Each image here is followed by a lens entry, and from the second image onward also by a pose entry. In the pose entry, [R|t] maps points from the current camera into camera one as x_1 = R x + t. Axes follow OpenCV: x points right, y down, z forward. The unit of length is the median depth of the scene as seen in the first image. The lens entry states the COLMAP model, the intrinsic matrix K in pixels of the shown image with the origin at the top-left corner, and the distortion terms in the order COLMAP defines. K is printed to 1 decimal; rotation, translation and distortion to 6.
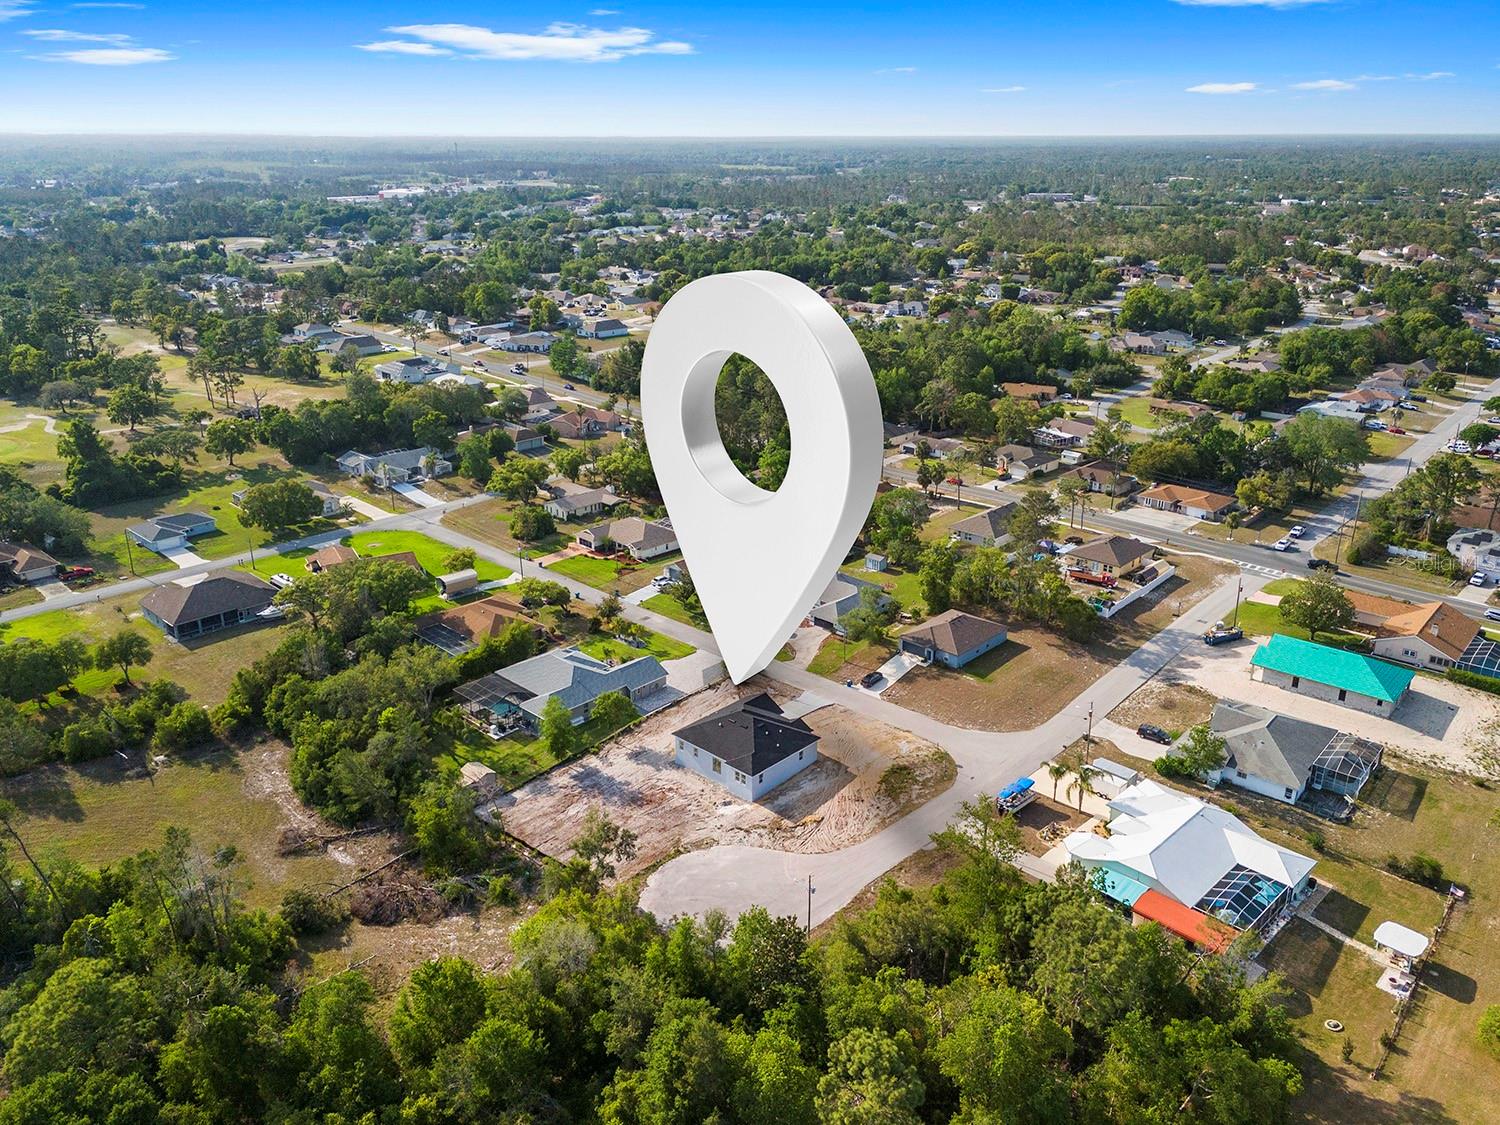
lens RADIAL K [[1151.2, 0, 758.3], [0, 1151.2, 561.1], [0, 0, 1]] dist [0.046607, -0.006955]
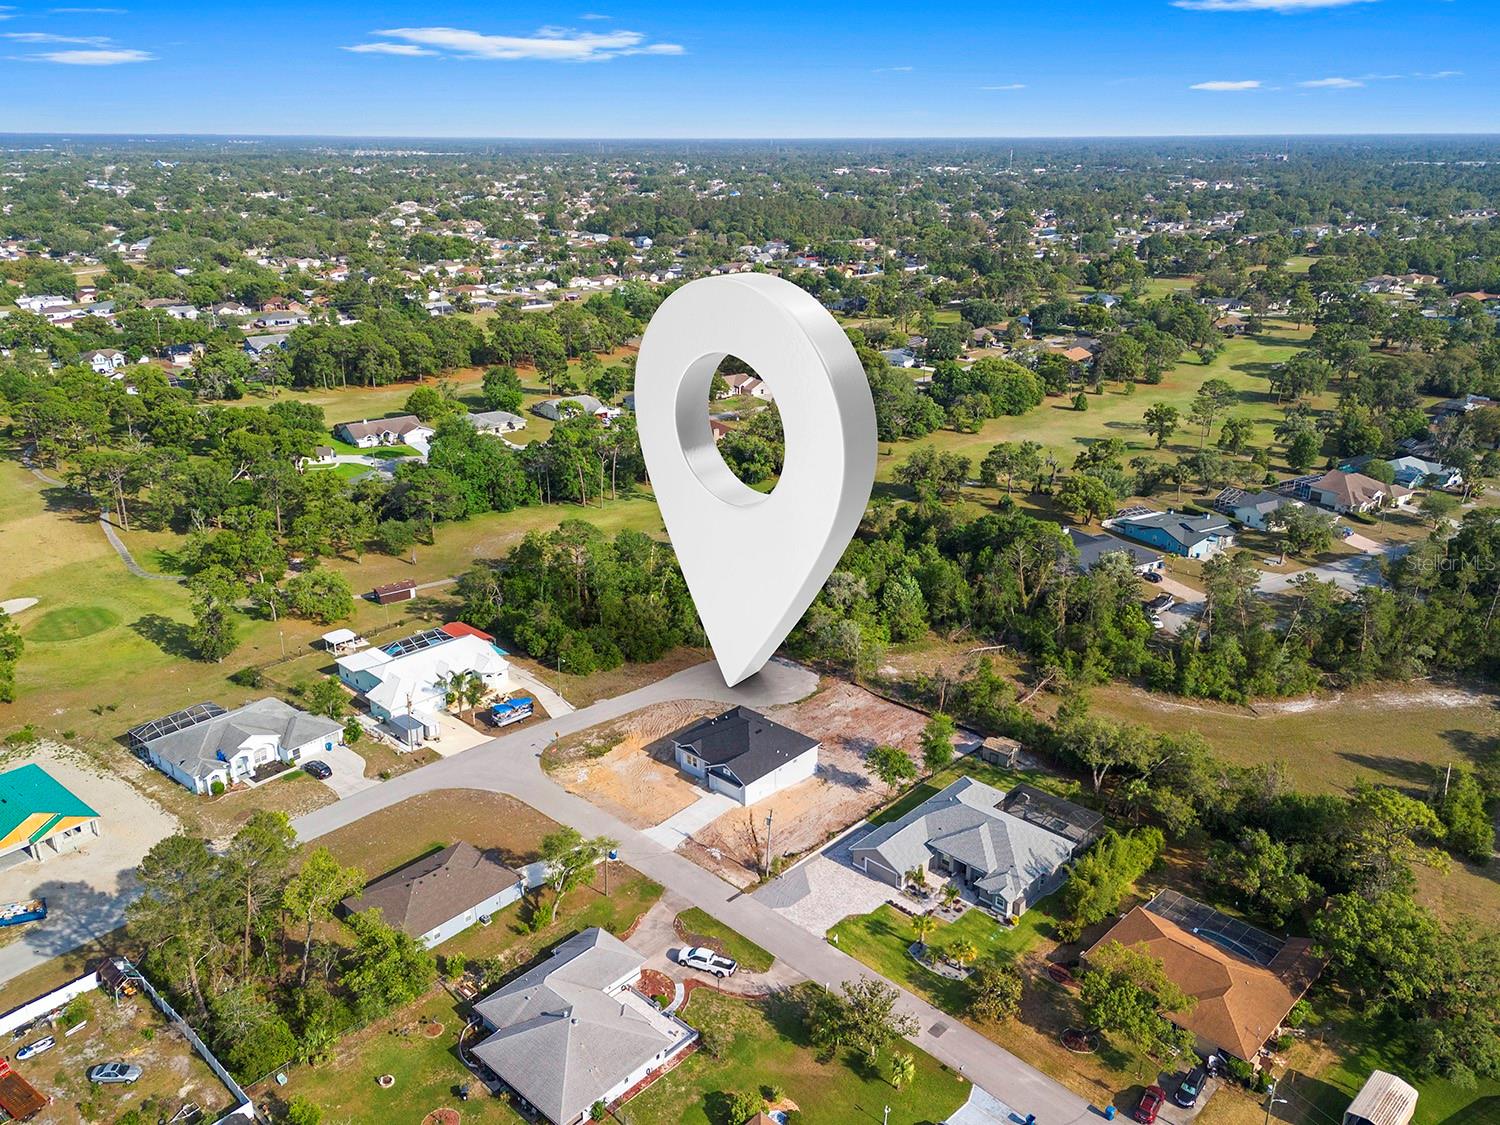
lens RADIAL K [[1151.2, 0, 758.3], [0, 1151.2, 561.1], [0, 0, 1]] dist [0.046607, -0.006955]
pose [[-0.999937, -0.010008, -0.004984, -0.013714], [-0.010814, 0.752601, 0.658388, -0.594447], [-0.002839, 0.658401, -0.752662, 1.614078]]
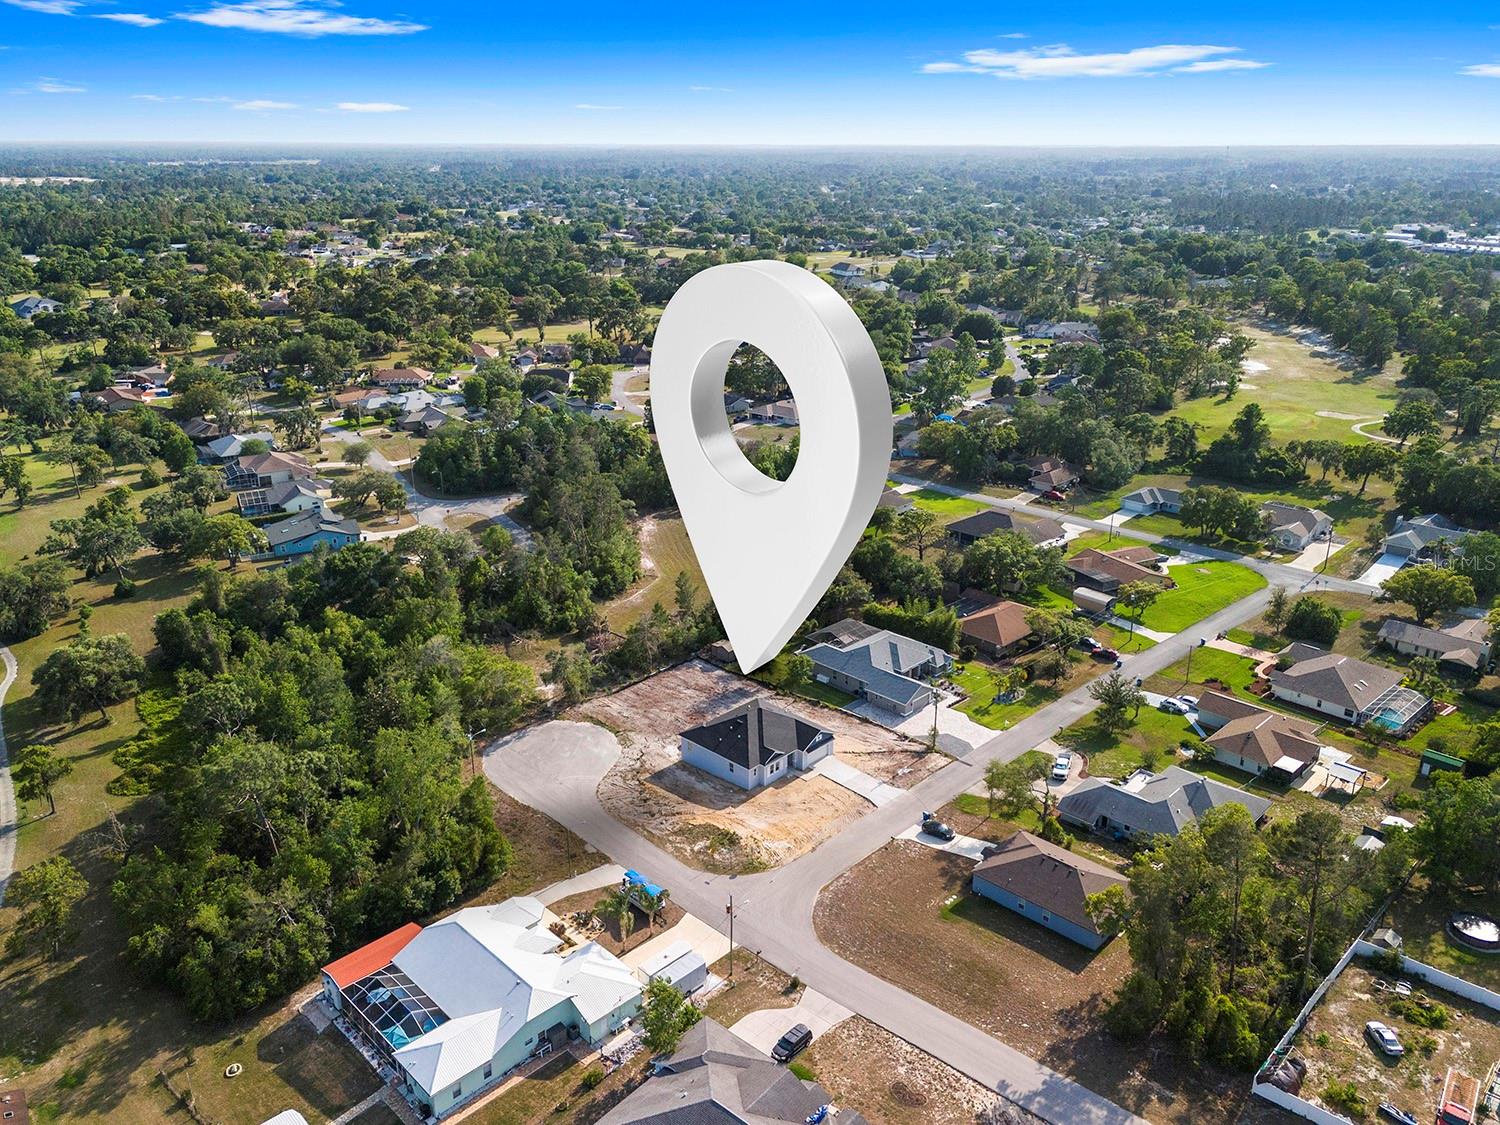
lens RADIAL K [[1169.8, 0, 691.6], [0, 1169.8, 564.2], [0, 0, 1]] dist [0.045126, 0.005160]
pose [[-0.054010, 0.335236, -0.940585, 0.886733], [-0.349348, 0.876086, 0.332308, -0.288636], [0.935435, 0.346539, 0.069797, 0.820049]]
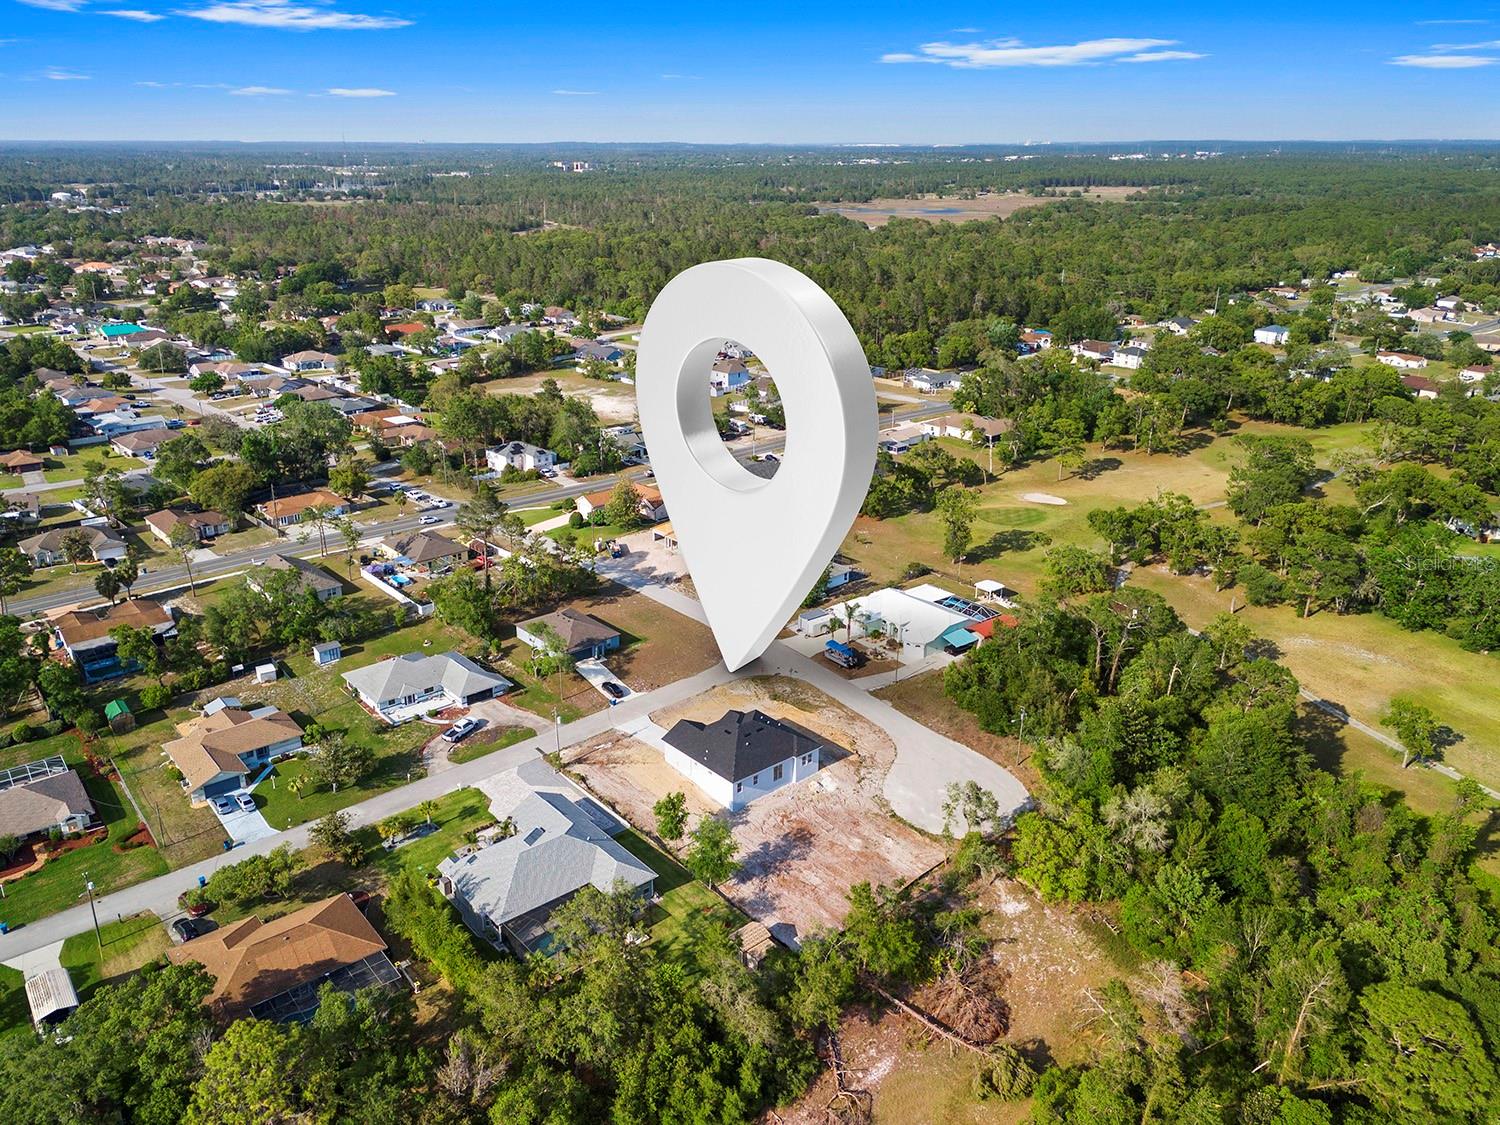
lens RADIAL K [[1151.2, 0, 758.3], [0, 1151.2, 561.1], [0, 0, 1]] dist [0.046607, -0.006955]
pose [[0.113281, -0.346041, 0.931355, -0.859004], [0.357314, 0.888863, 0.286793, -0.260806], [-0.927089, 0.300298, 0.224337, 0.715195]]
